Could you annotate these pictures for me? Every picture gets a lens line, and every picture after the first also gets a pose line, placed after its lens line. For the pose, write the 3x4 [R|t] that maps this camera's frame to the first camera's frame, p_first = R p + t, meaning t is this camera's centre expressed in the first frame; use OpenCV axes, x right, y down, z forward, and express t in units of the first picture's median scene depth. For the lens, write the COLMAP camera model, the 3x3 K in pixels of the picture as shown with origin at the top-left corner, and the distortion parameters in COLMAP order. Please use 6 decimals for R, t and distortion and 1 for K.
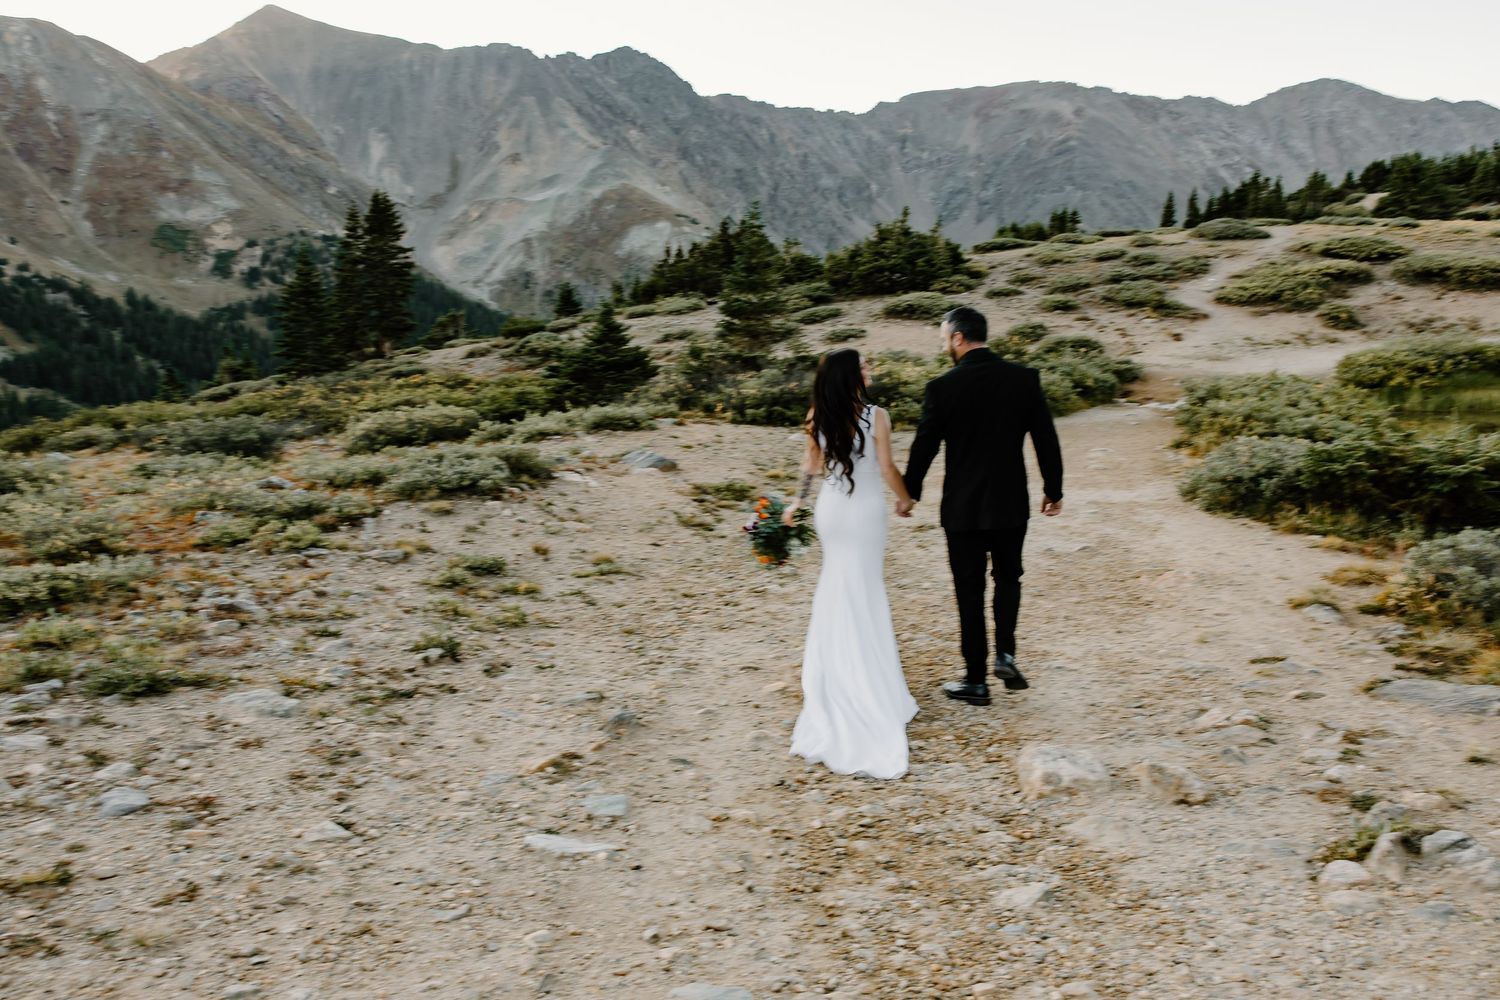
lens RADIAL K [[1387.8, 0, 752.4], [0, 1387.8, 476.4], [0, 0, 1]] dist [0.005241, 0.027413]
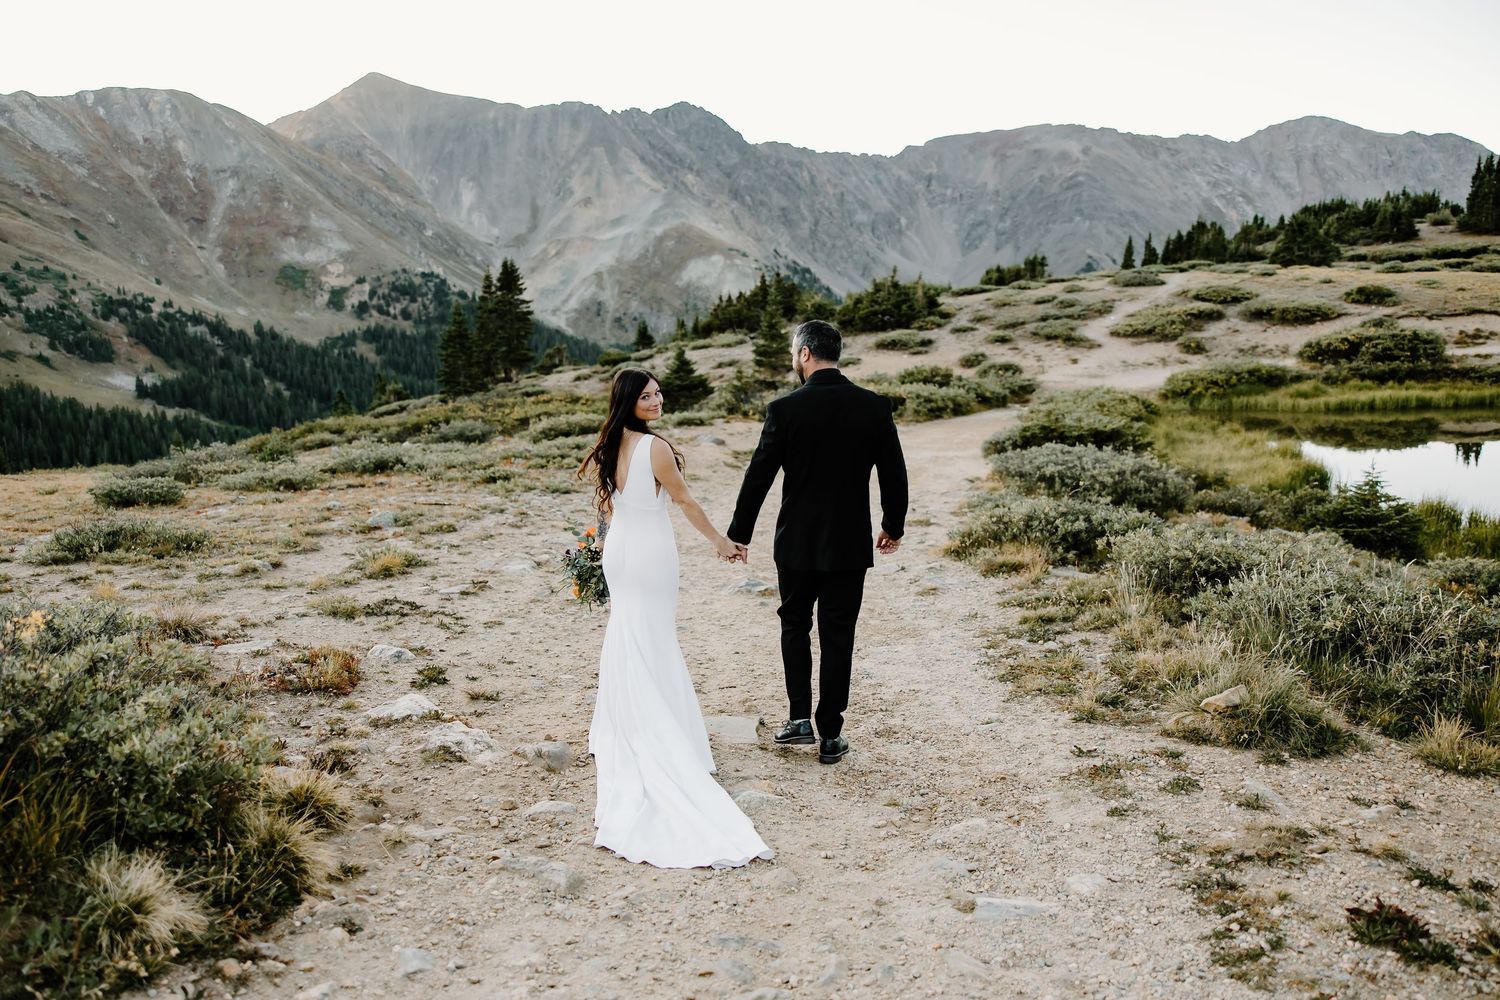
lens RADIAL K [[1221.8, 0, 750.0], [0, 1221.8, 500.0], [0, 0, 1]] dist [0.010172, 0.002661]
pose [[0.999174, -0.009424, -0.039516, 0.011981], [0.010104, 0.999804, 0.017045, 0.011483], [0.039348, -0.017430, 0.999074, -0.177252]]
